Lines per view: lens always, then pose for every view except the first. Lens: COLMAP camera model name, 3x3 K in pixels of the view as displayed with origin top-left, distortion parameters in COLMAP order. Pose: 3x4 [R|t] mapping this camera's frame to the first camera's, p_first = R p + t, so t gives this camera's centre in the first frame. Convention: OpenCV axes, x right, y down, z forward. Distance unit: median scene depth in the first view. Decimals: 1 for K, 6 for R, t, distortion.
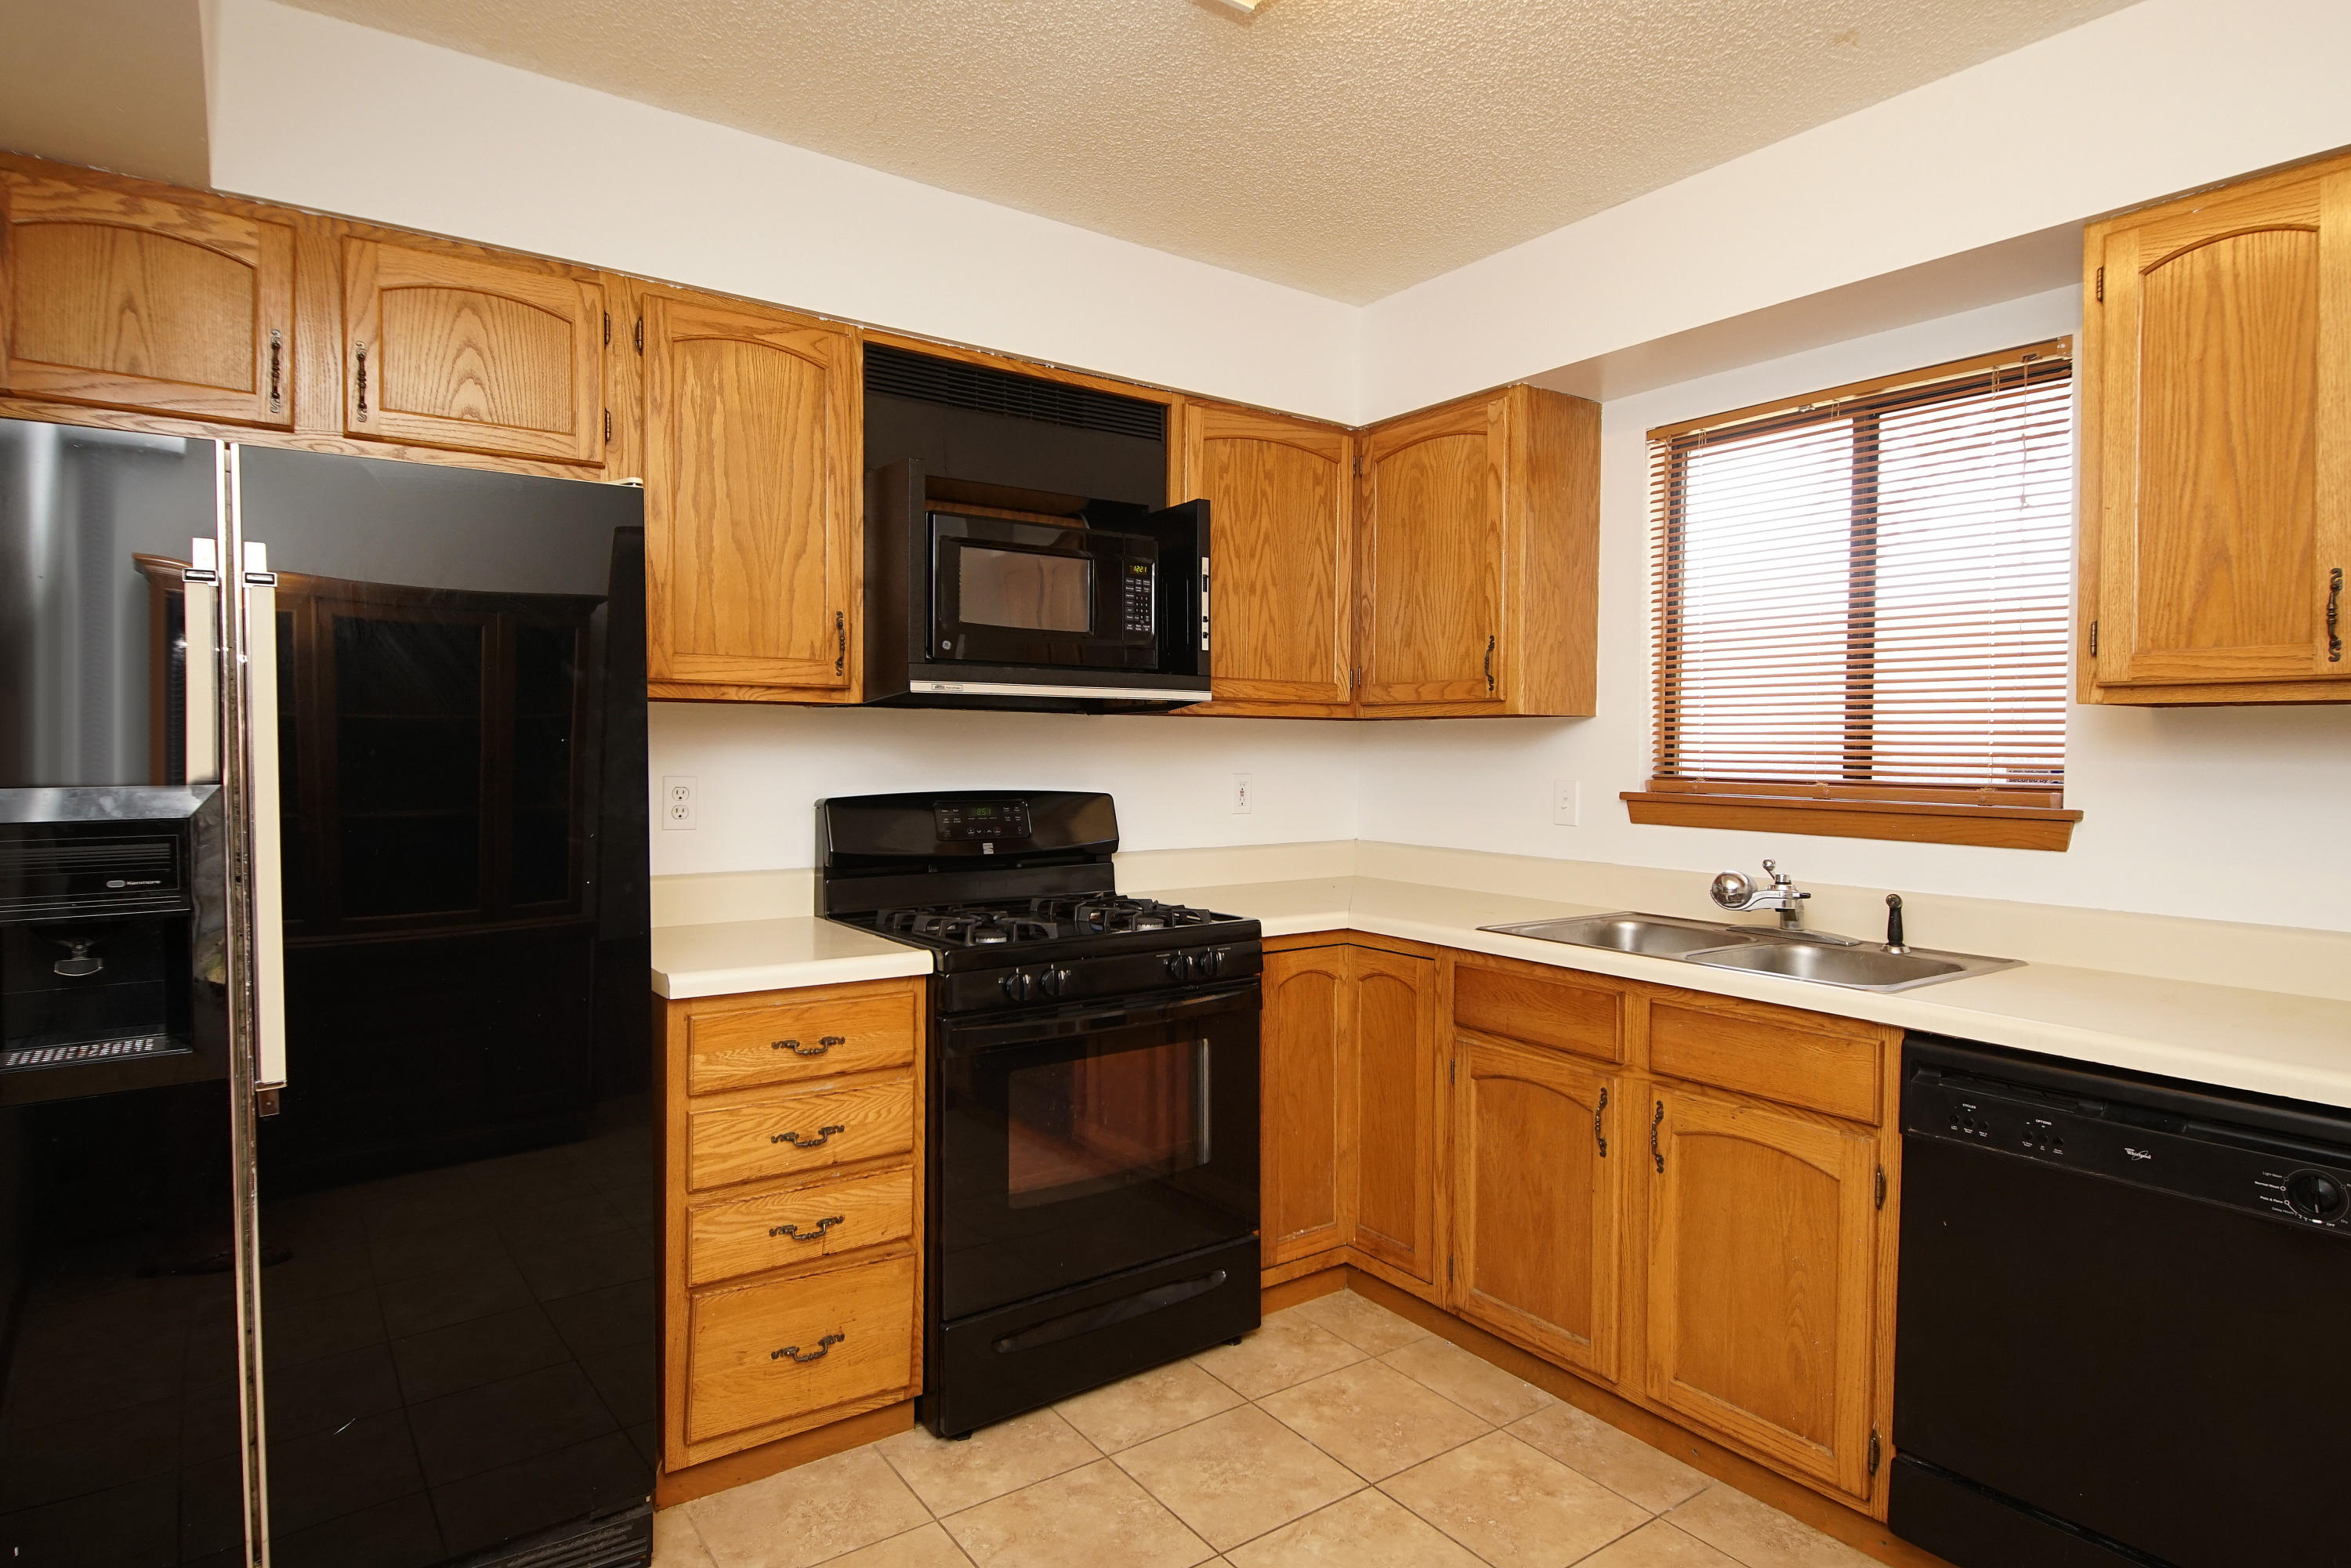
lens RADIAL K [[1260.3, 0, 1154.2], [0, 1260.3, 779.3], [0, 0, 1]] dist [0.028774, -0.028428]
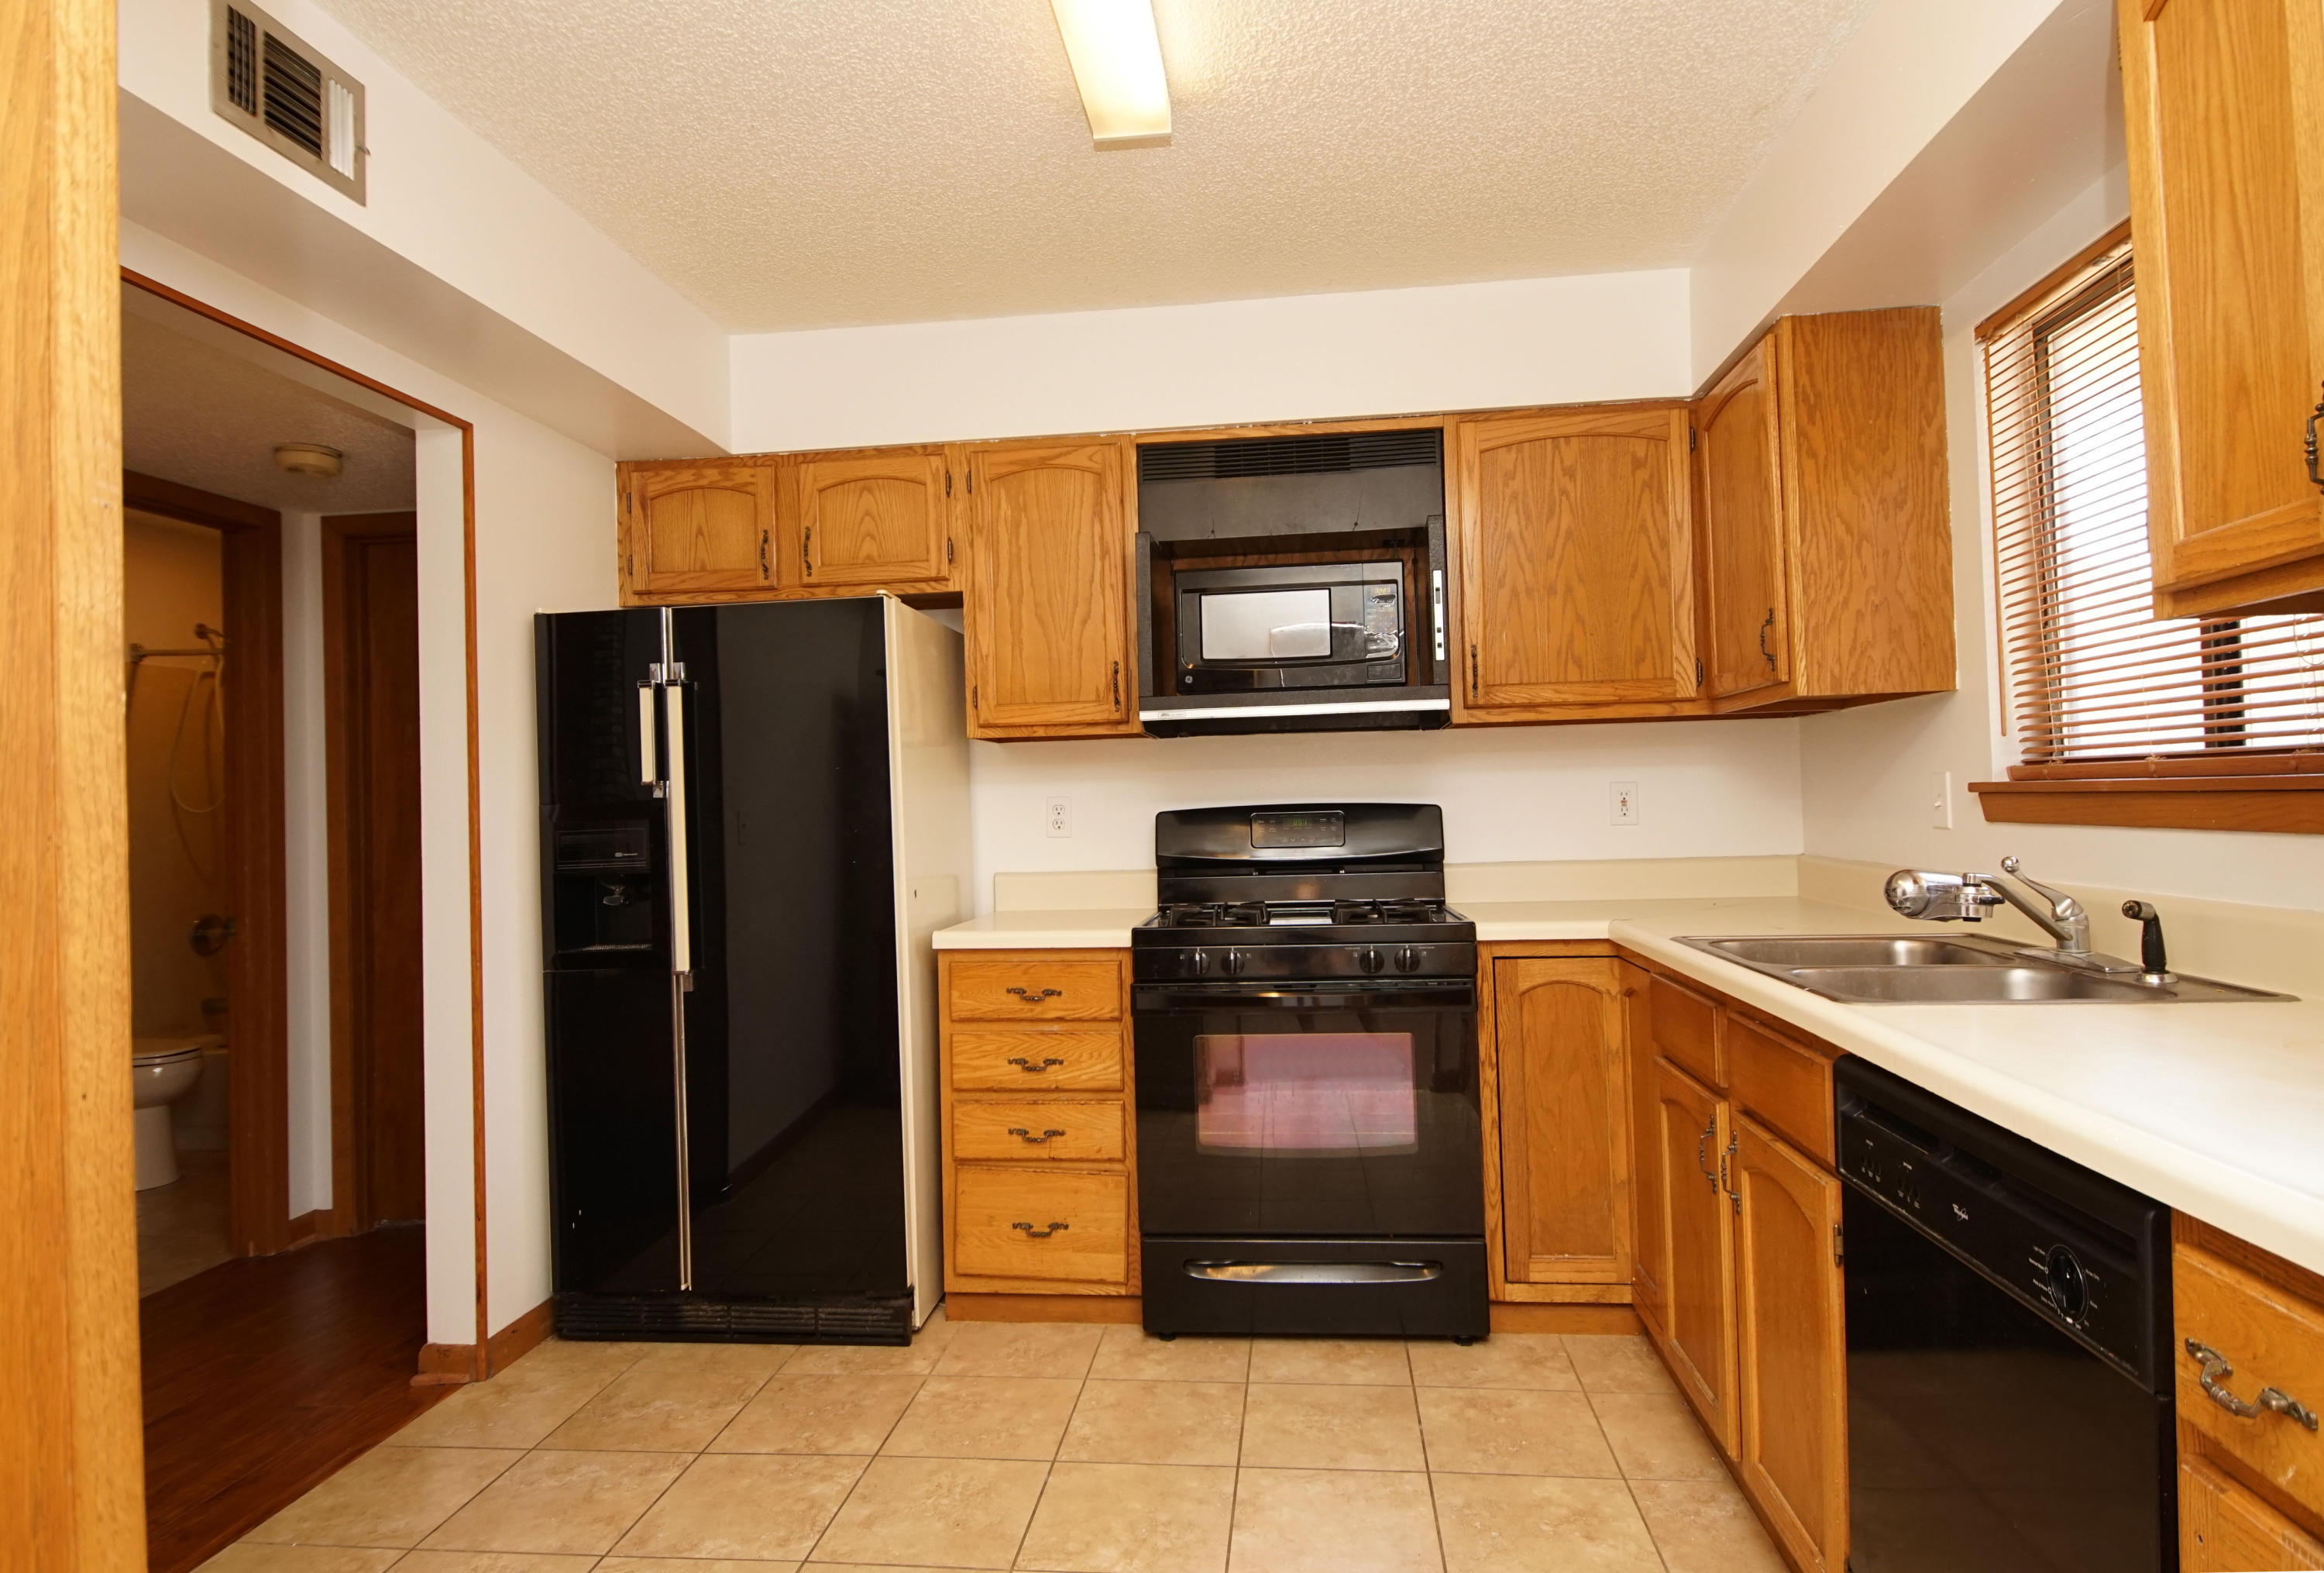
lens RADIAL K [[1299.5, 0, 1157.2], [0, 1299.5, 775.2], [0, 0, 1]] dist [0.015568, -0.008295]
pose [[0.747657, -0.043544, -0.662656, 0.653100], [0.016043, 0.998741, -0.047529, 0.044539], [0.663891, 0.024904, 0.747414, 0.061469]]
